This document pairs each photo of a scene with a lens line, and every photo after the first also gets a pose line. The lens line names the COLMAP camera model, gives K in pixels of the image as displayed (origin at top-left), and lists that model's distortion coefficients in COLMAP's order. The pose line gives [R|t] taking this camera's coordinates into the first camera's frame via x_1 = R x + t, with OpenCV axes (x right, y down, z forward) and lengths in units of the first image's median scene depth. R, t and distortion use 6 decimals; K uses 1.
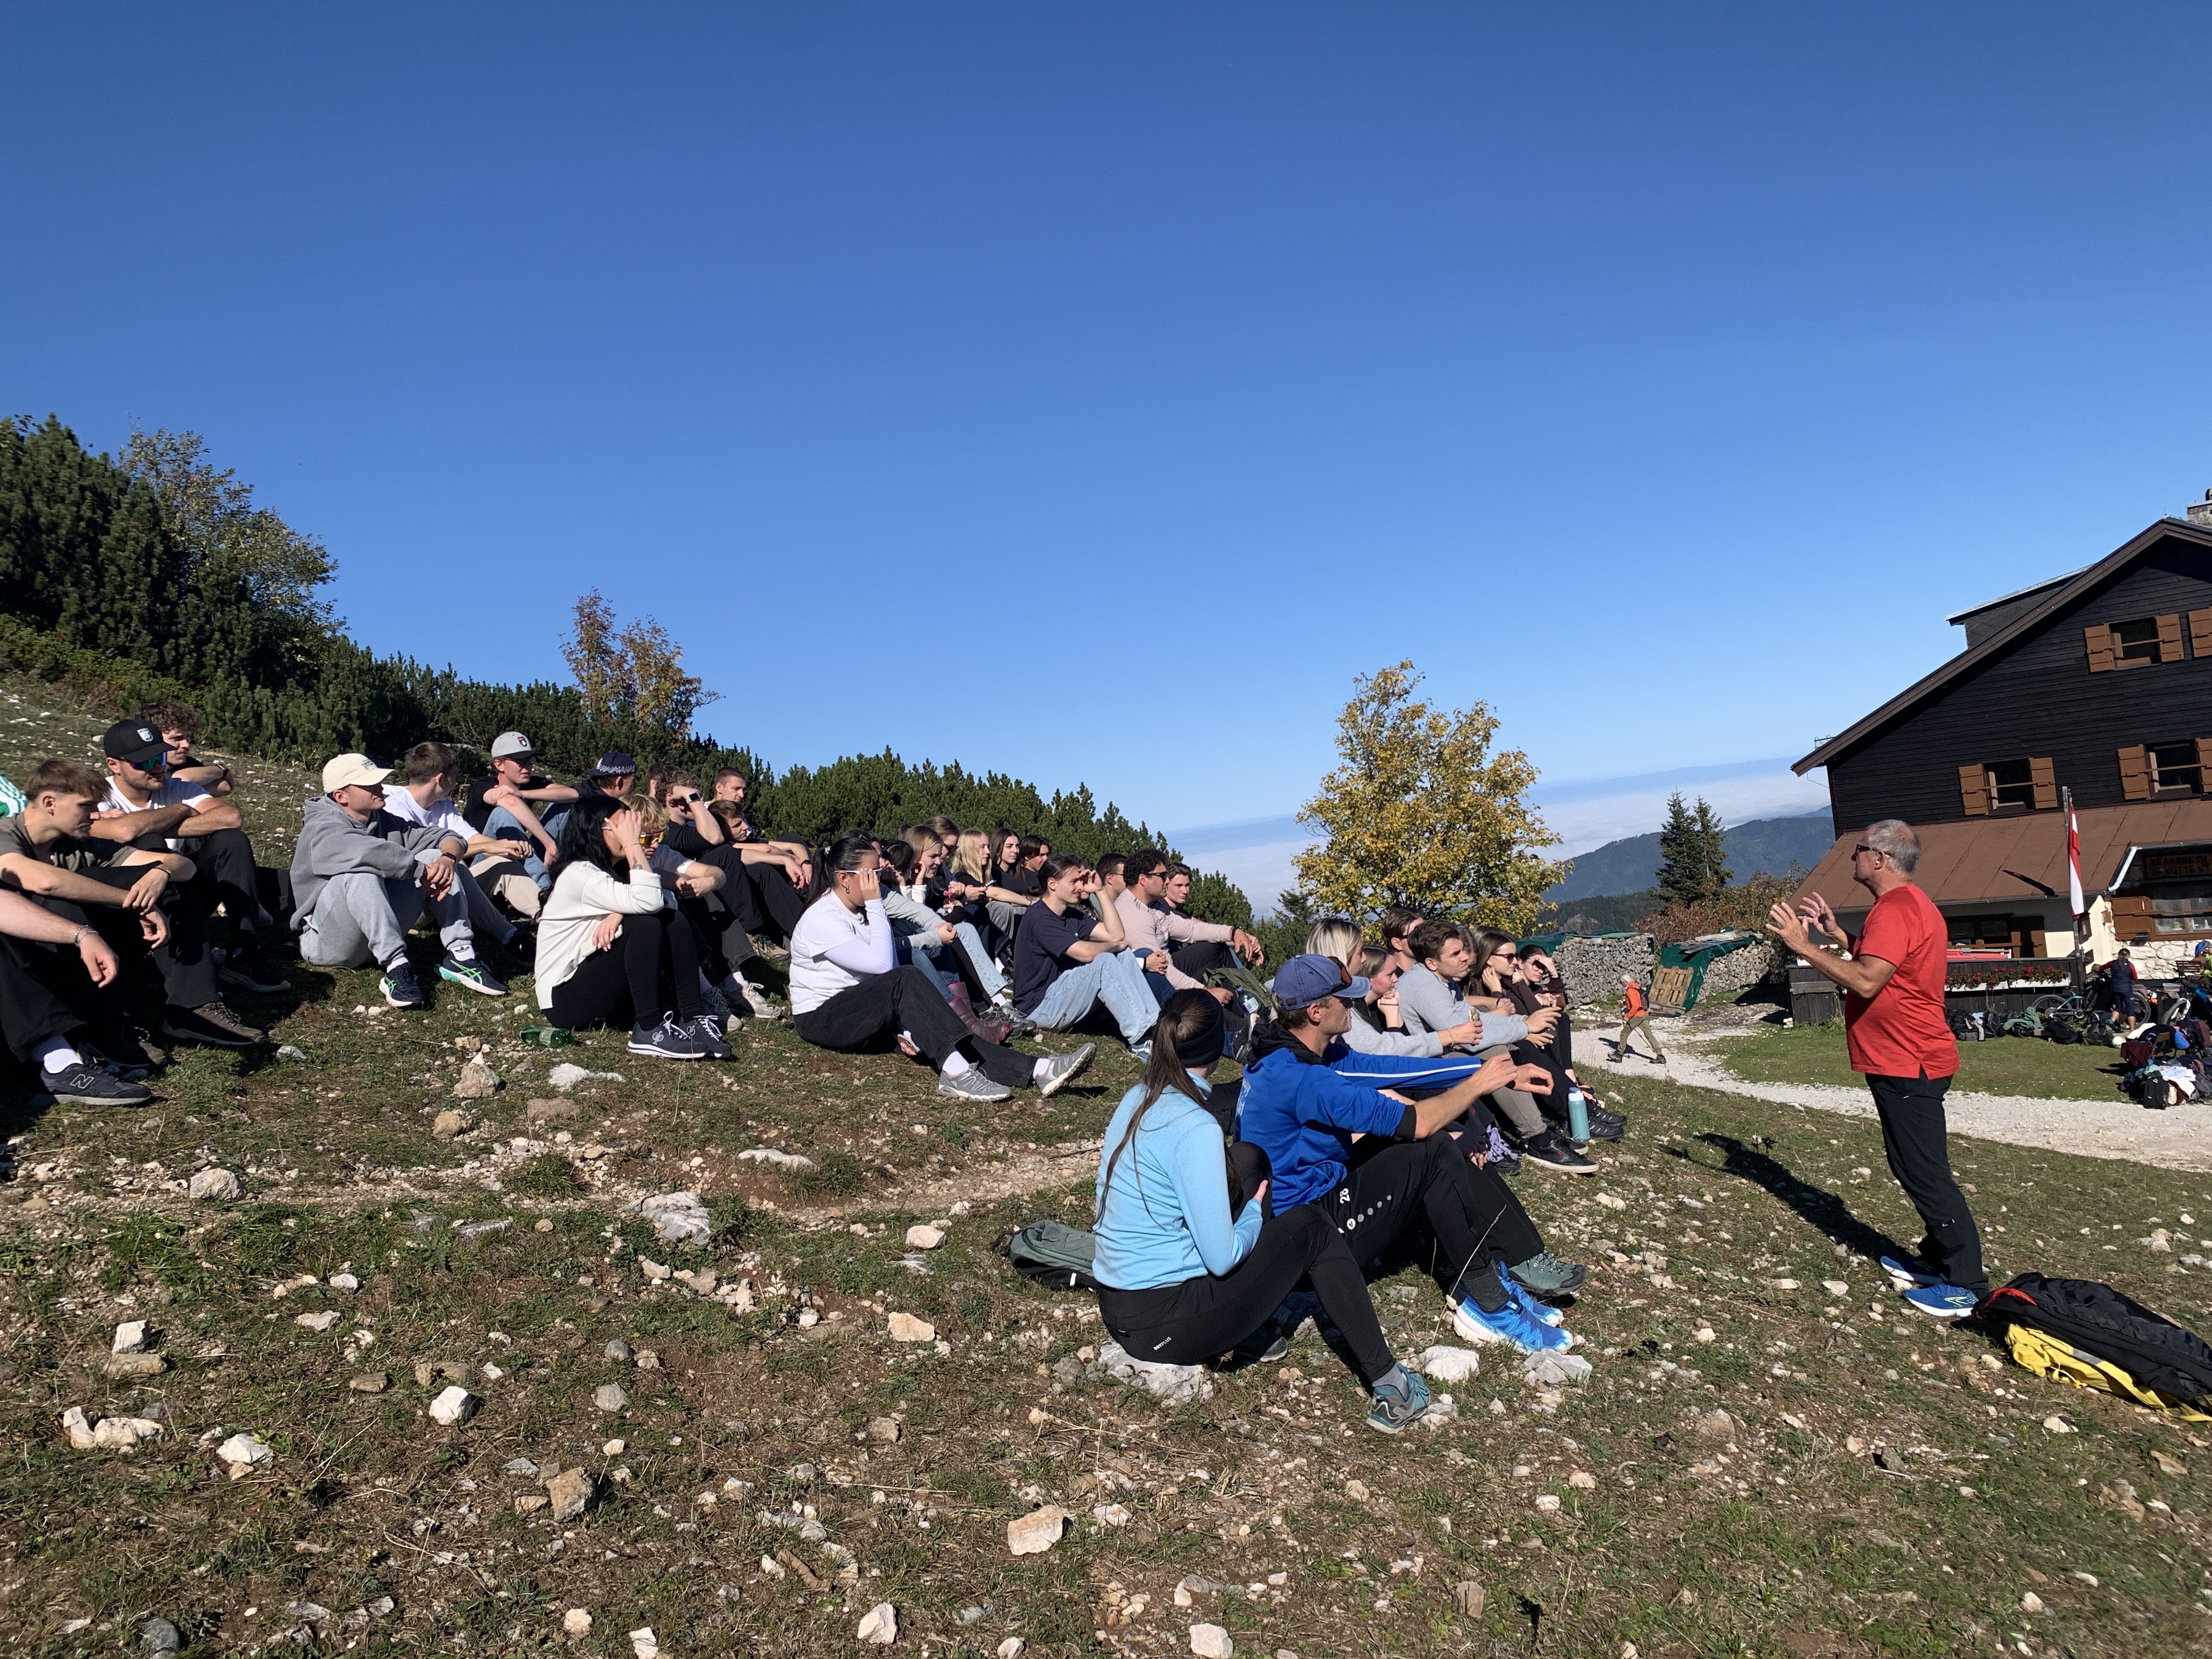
lens RADIAL K [[1694.8, 0, 1082.2], [0, 1694.8, 849.4], [0, 0, 1]] dist [0.049050, -0.048830]
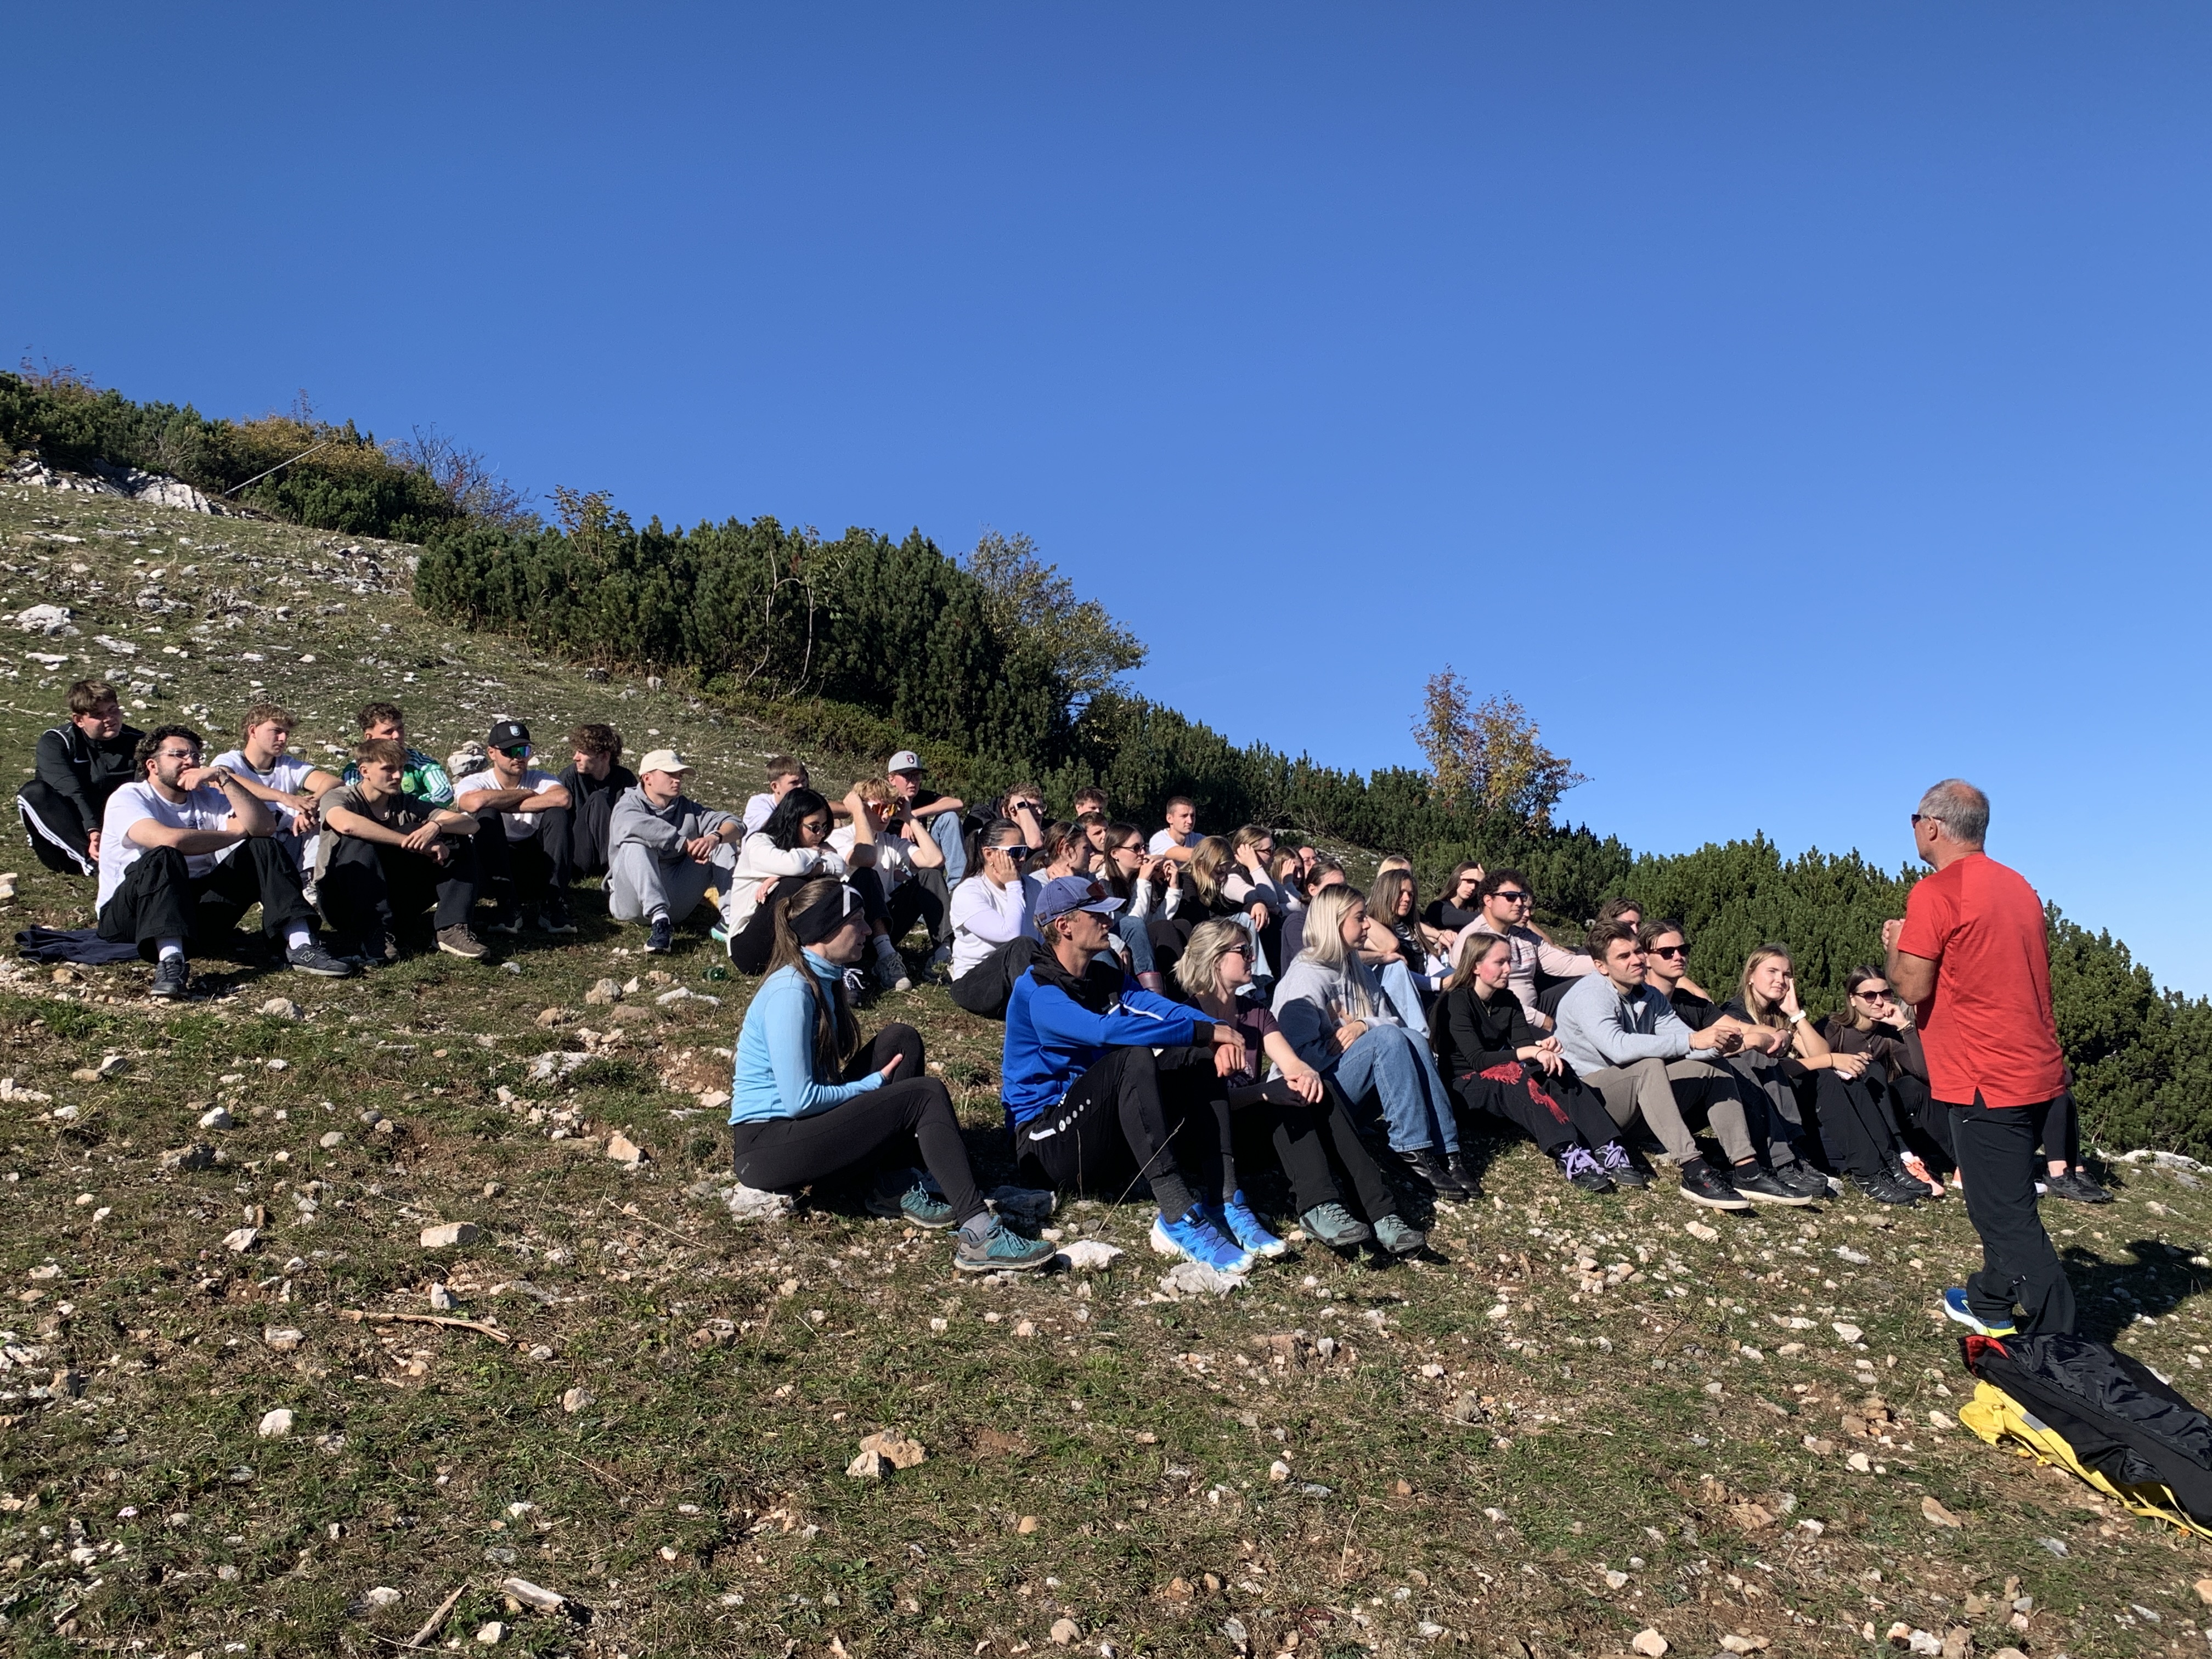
lens RADIAL K [[1944.7, 0, 1064.4], [0, 1944.7, 822.7], [0, 0, 1]] dist [0.051023, -0.053098]
pose [[0.846600, -0.005163, -0.532205, 0.108482], [-0.037928, 0.996825, -0.070004, 0.015962], [0.530877, 0.079451, 0.843716, -0.003318]]
